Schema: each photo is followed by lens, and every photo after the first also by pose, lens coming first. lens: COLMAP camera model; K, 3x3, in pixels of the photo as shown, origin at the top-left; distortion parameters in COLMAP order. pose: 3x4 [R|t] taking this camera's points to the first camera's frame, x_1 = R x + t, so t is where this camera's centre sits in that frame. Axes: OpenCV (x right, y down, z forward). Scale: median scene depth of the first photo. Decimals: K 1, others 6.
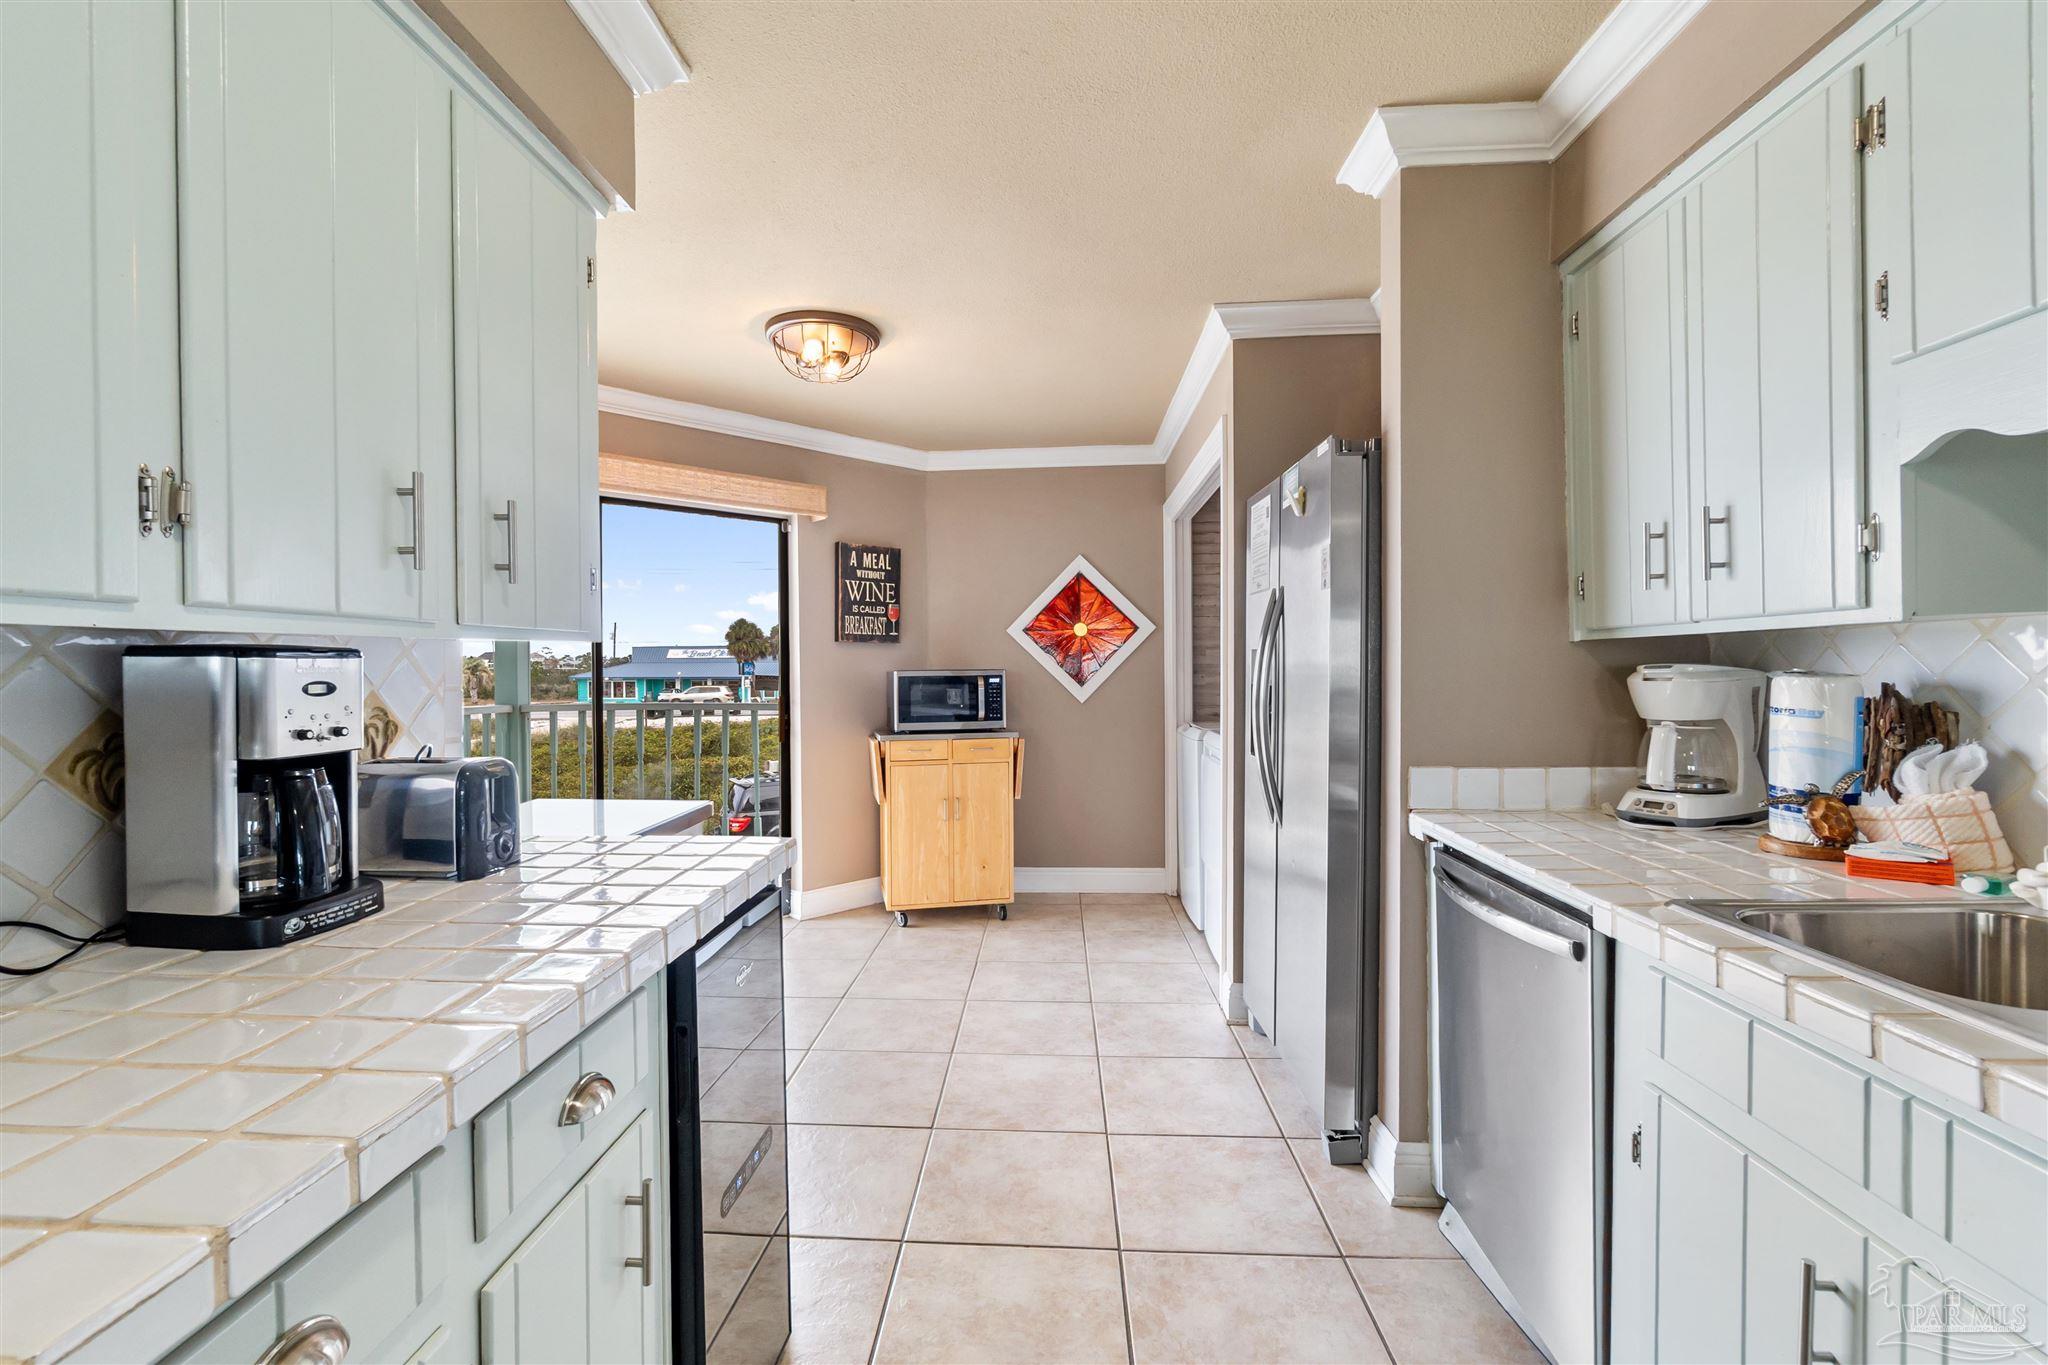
lens RADIAL K [[878.7, 0, 1010.4], [0, 878.7, 681.9], [0, 0, 1]] dist [-0.005786, 0.000716]
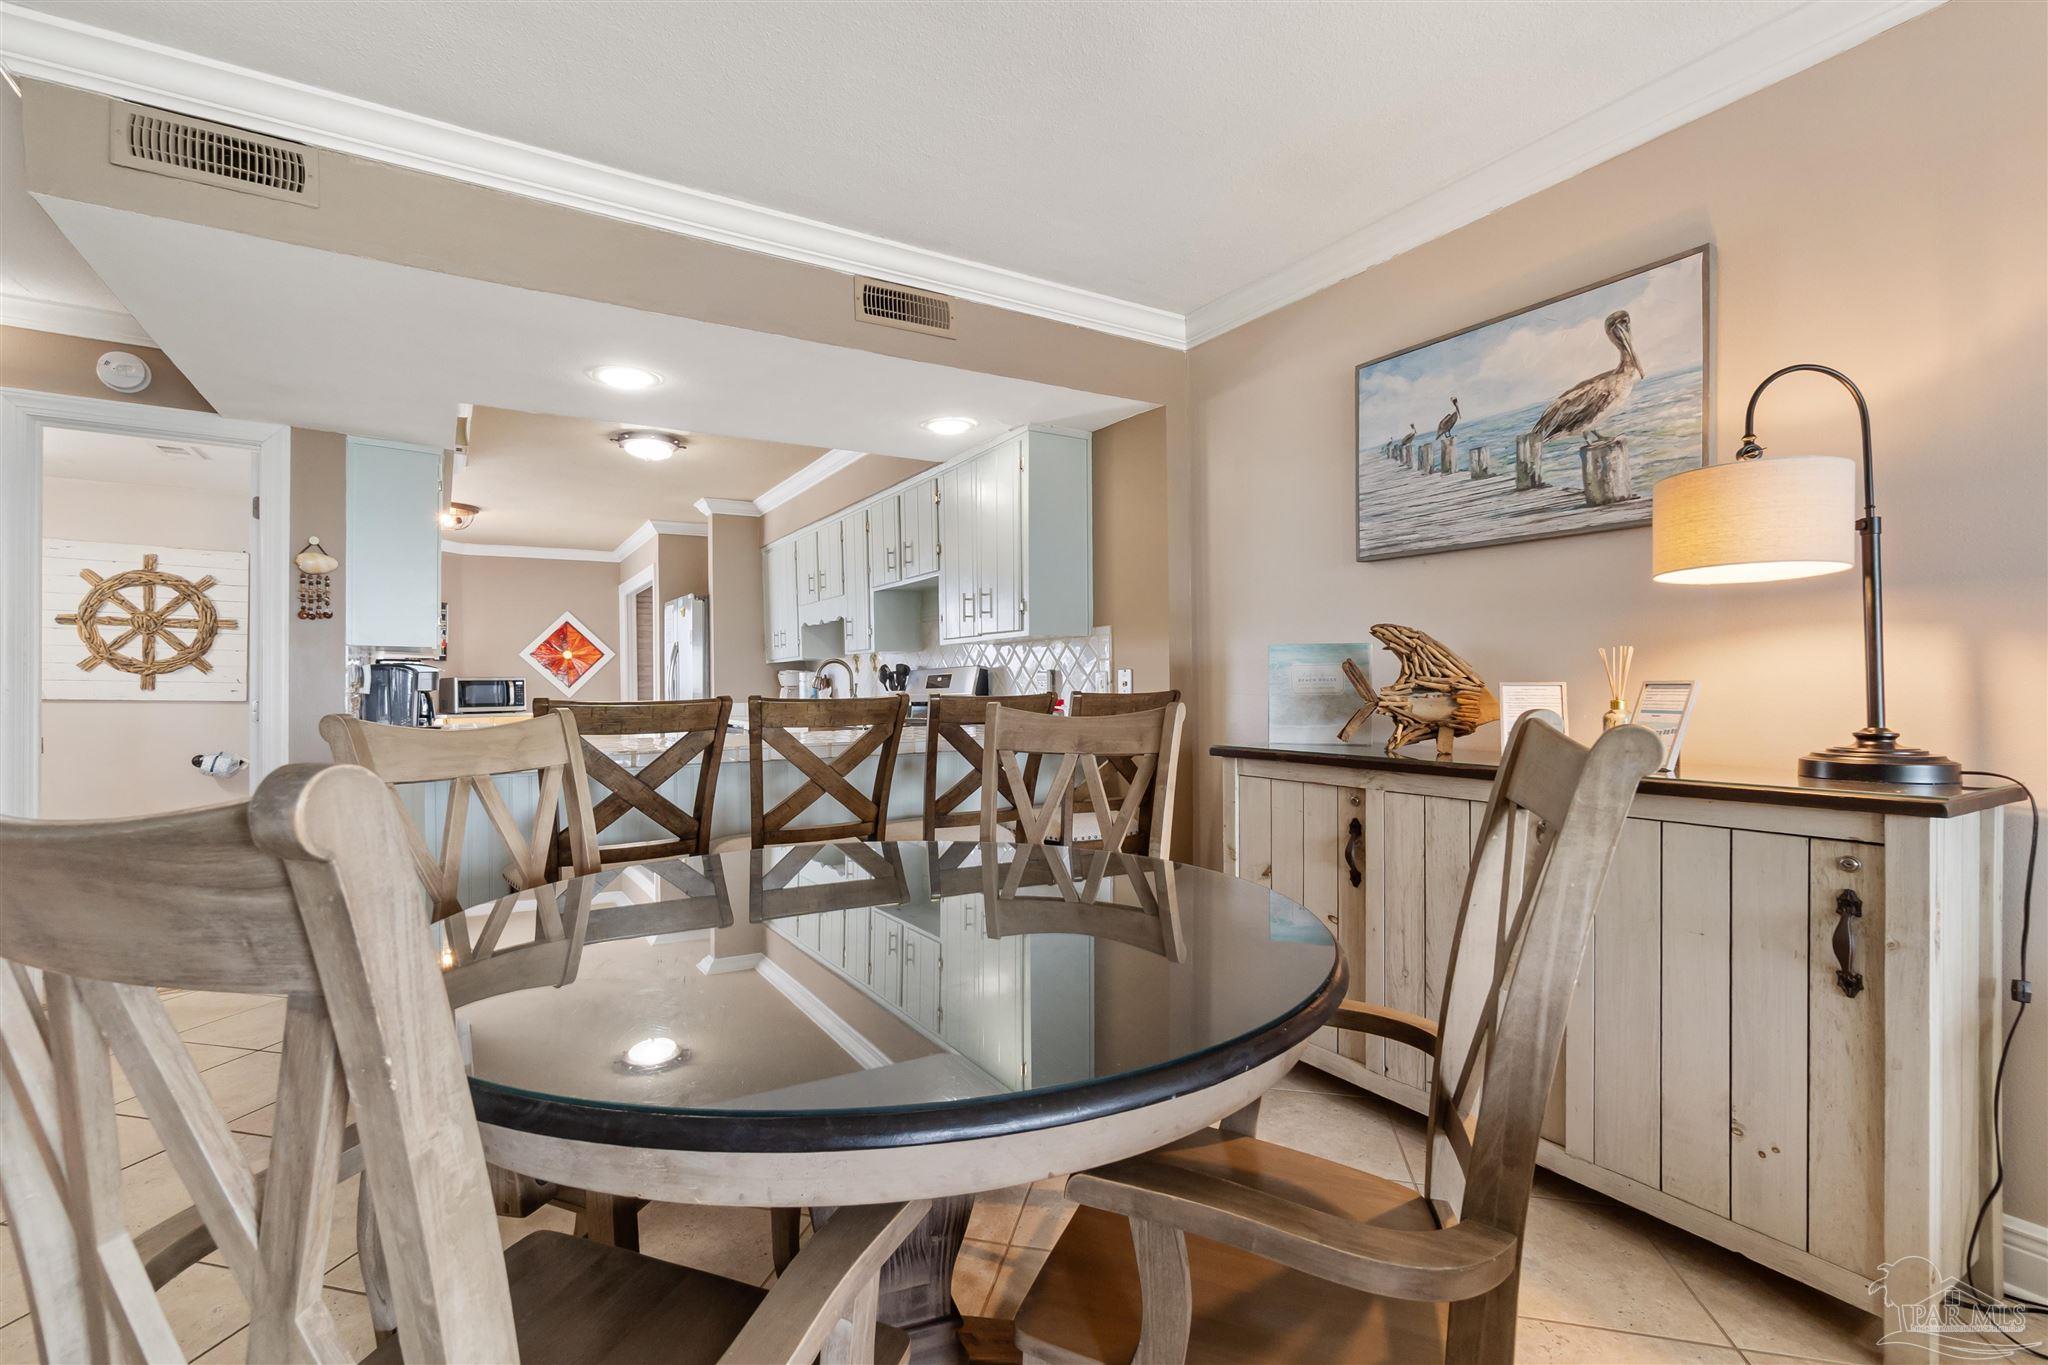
lens RADIAL K [[900.1, 0, 1017.0], [0, 900.1, 690.1], [0, 0, 1]] dist [-0.002755, -0.000402]
pose [[0.815553, -0.002385, 0.578677, -0.535740], [0.013499, 0.999798, -0.014905, 0.114626], [-0.578525, 0.019968, 0.815421, -2.266013]]
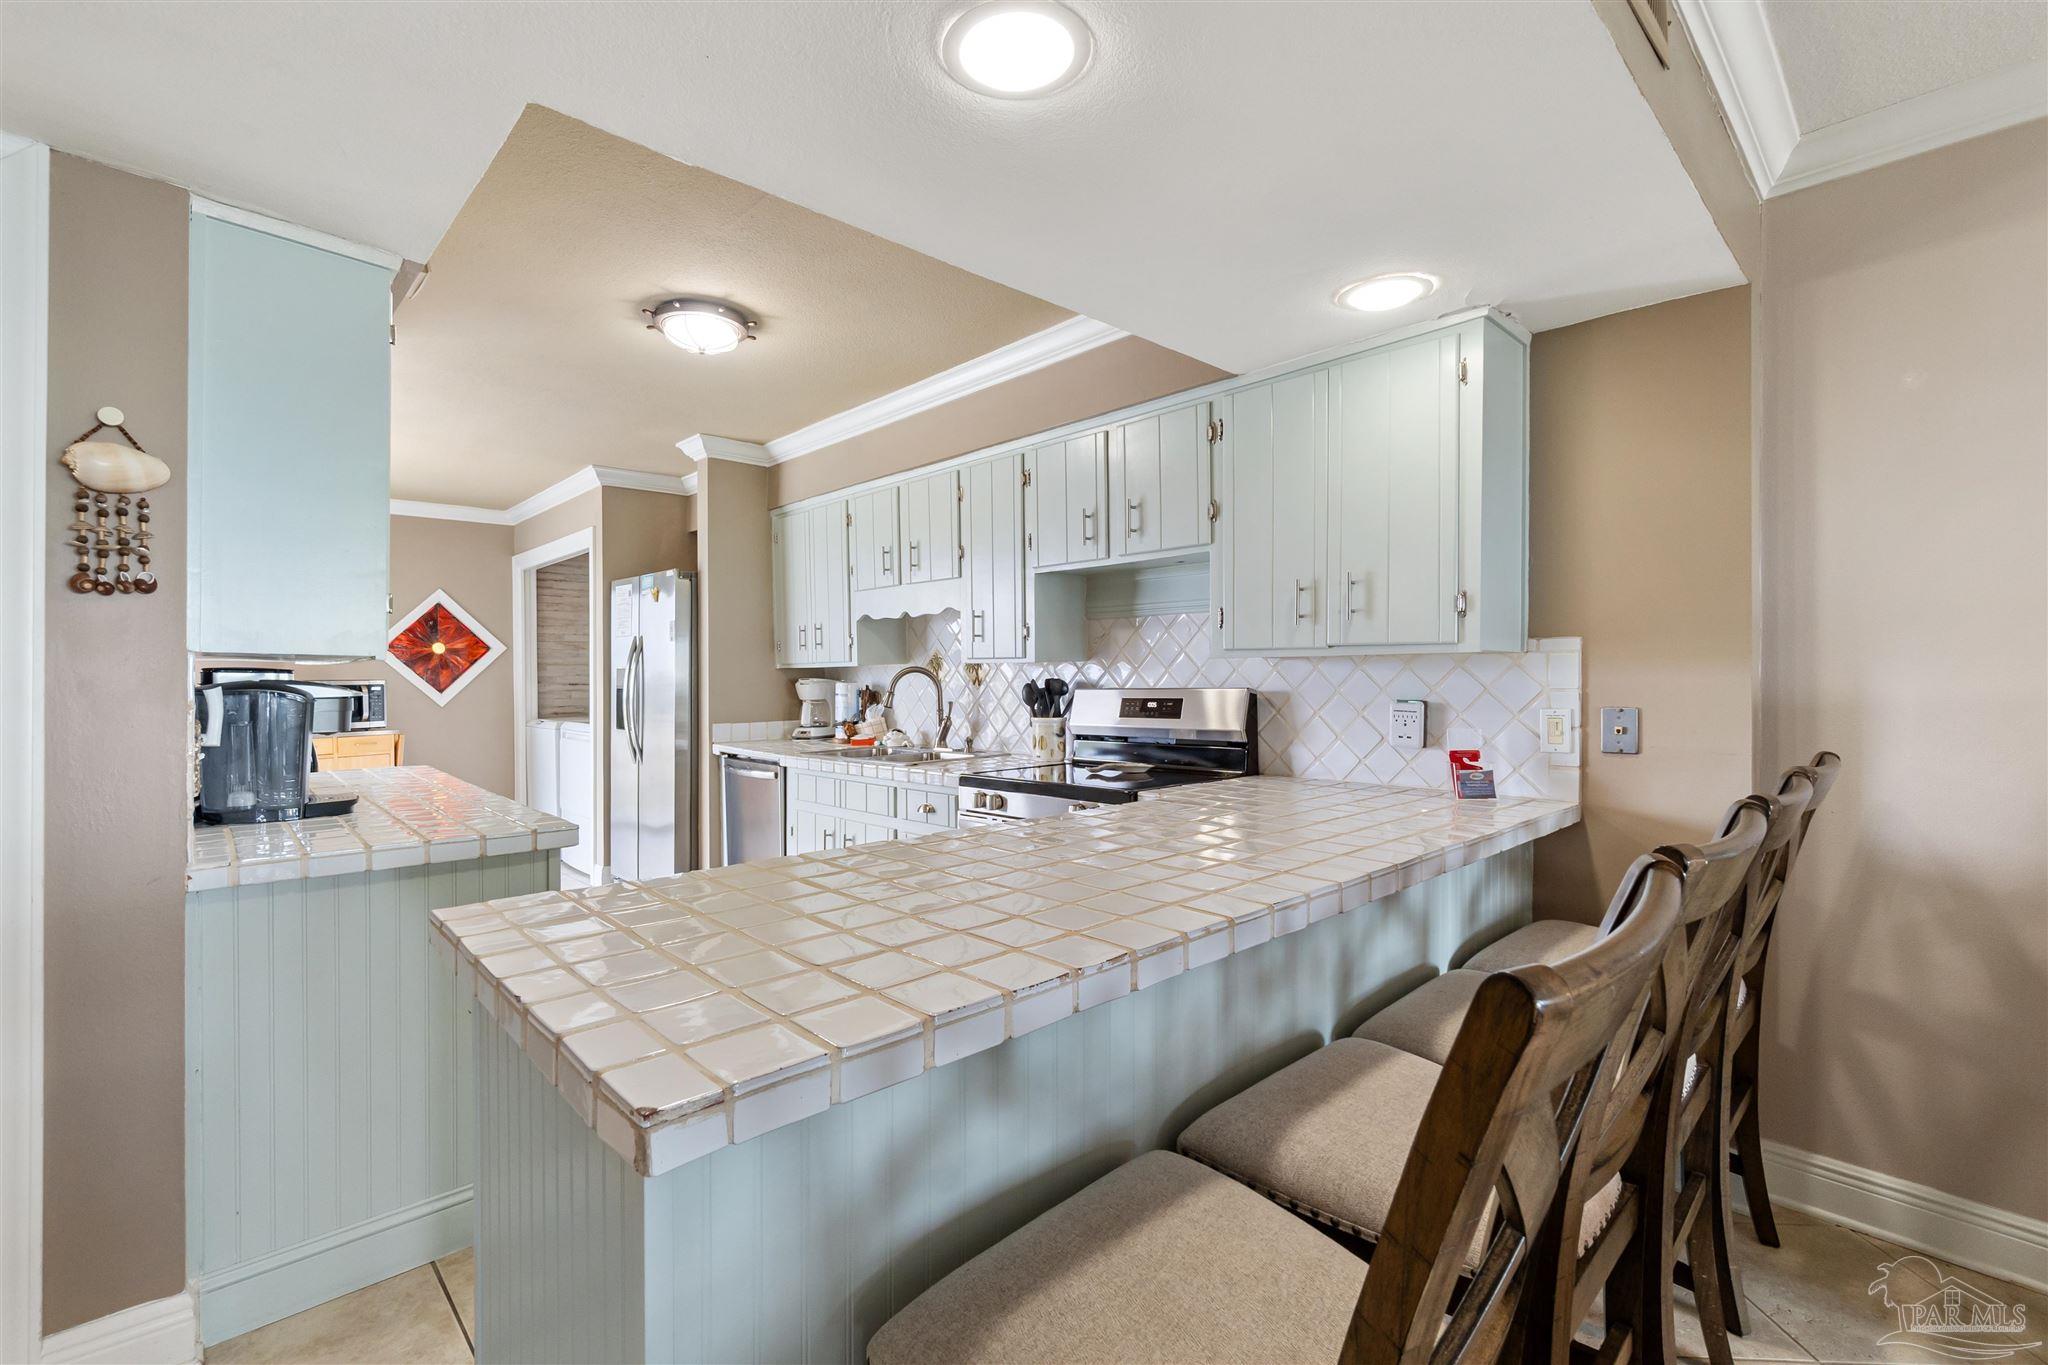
lens RADIAL K [[878.7, 0, 1010.4], [0, 878.7, 681.9], [0, 0, 1]] dist [-0.005786, 0.000716]
pose [[0.687883, 0.000925, 0.725821, -0.654188], [0.009139, 0.999909, -0.009935, 0.019814], [-0.725765, 0.013467, 0.687811, -1.103449]]
